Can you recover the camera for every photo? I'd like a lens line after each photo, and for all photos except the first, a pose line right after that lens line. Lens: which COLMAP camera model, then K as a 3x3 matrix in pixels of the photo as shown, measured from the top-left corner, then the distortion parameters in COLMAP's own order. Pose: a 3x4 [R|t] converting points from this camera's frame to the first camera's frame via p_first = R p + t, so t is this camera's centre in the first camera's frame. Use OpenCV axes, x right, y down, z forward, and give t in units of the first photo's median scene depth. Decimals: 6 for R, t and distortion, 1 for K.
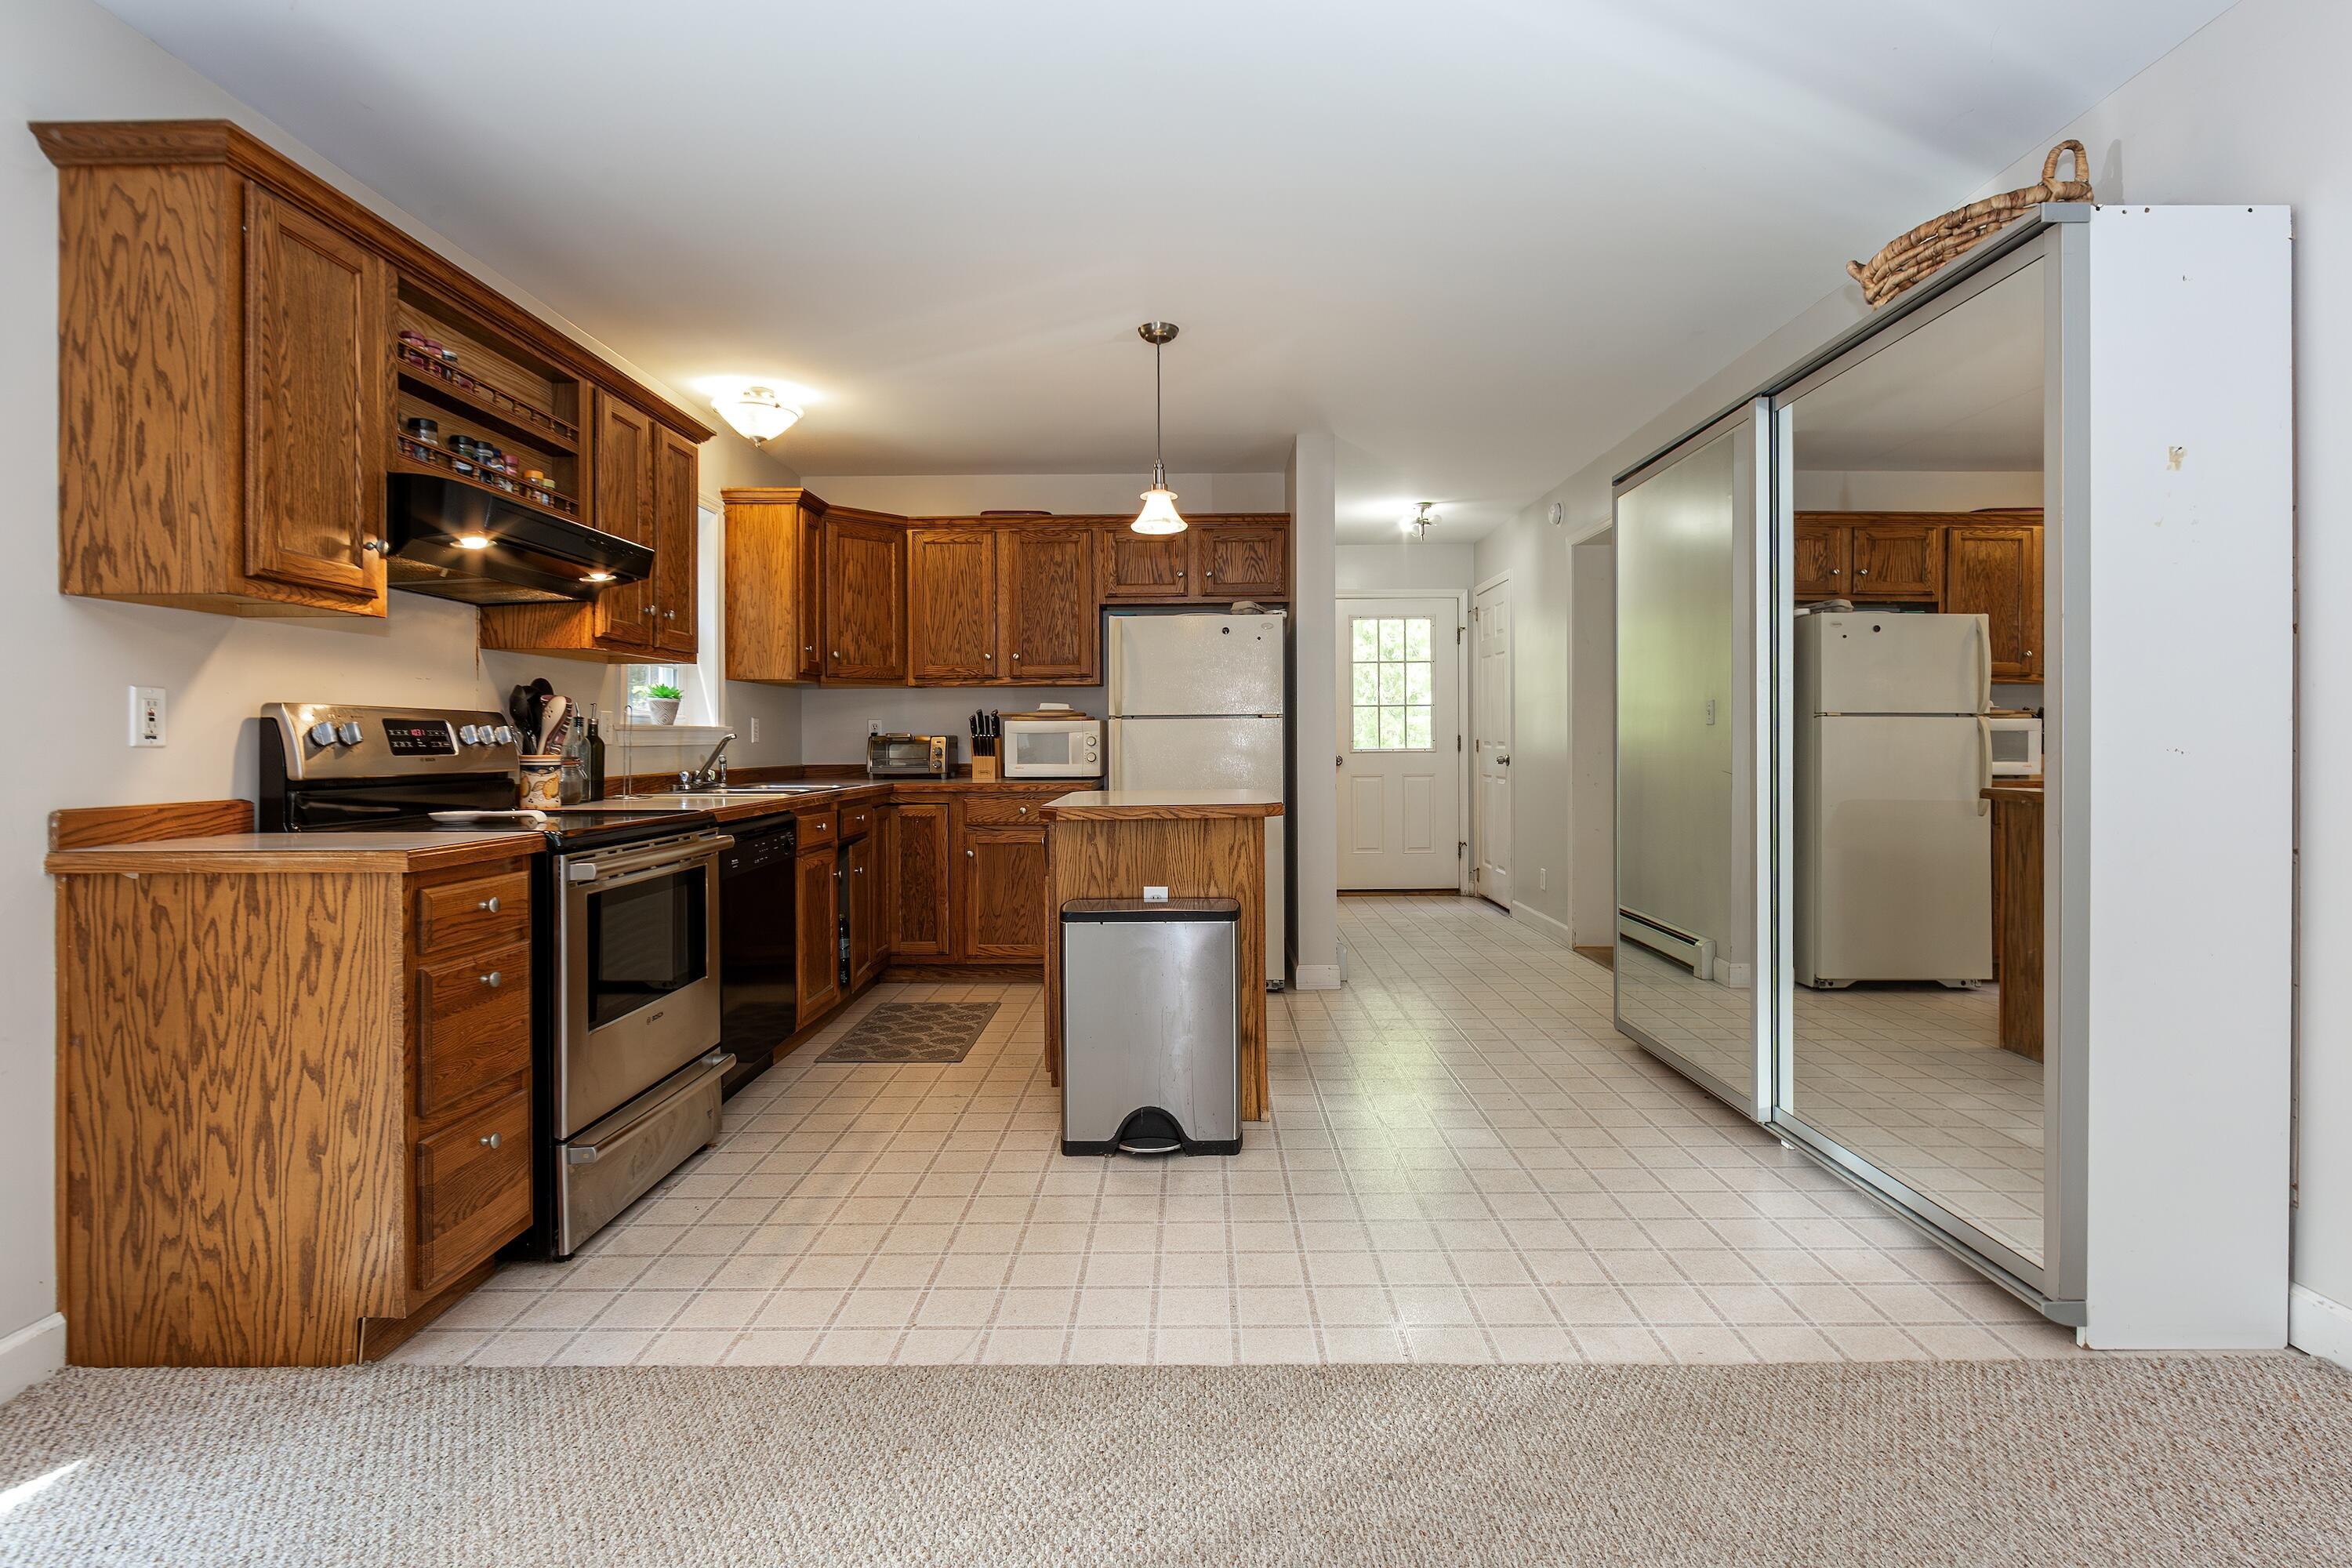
lens RADIAL K [[1081.2, 0, 1183.9], [0, 1081.2, 756.1], [0, 0, 1]] dist [-0.002554, -0.000065]
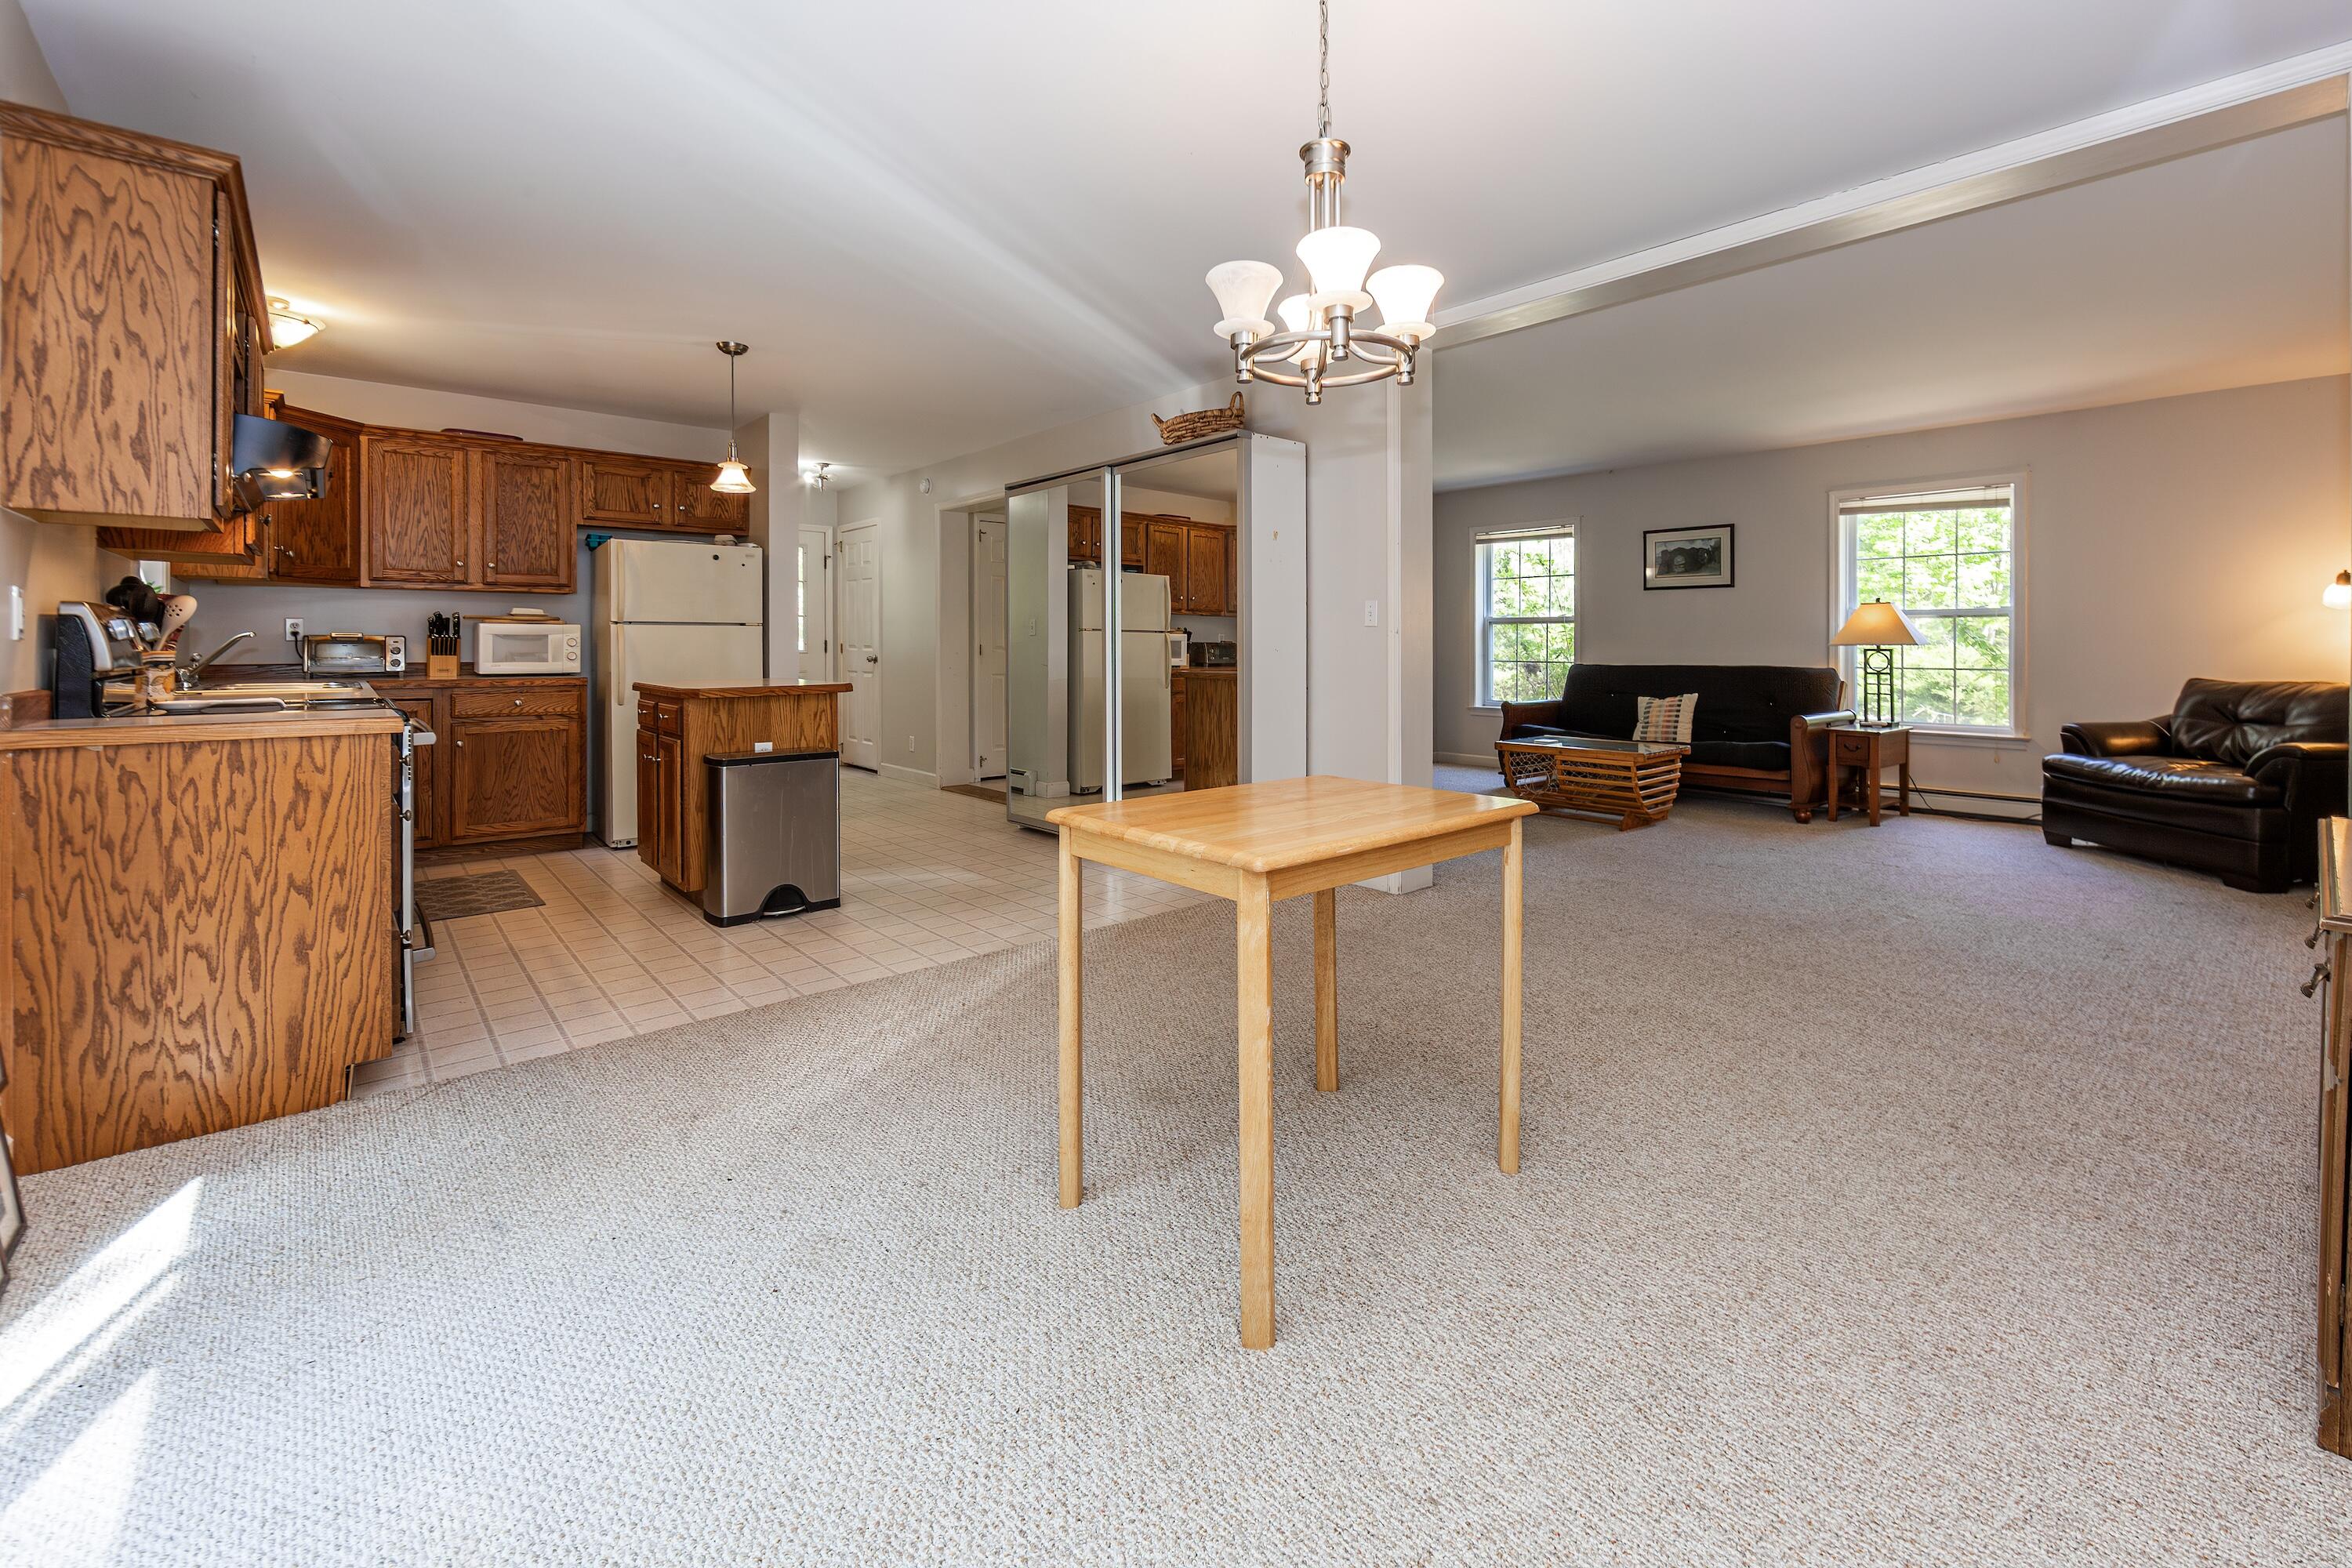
lens RADIAL K [[994.8, 0, 1177.5], [0, 994.8, 653.4], [0, 0, 1]] dist [0.000291, 0.000062]
pose [[0.753686, 0.001608, 0.657233, -0.797128], [0.002689, 0.999981, -0.005530, 0.015296], [-0.657229, 0.005935, 0.753667, -0.618108]]
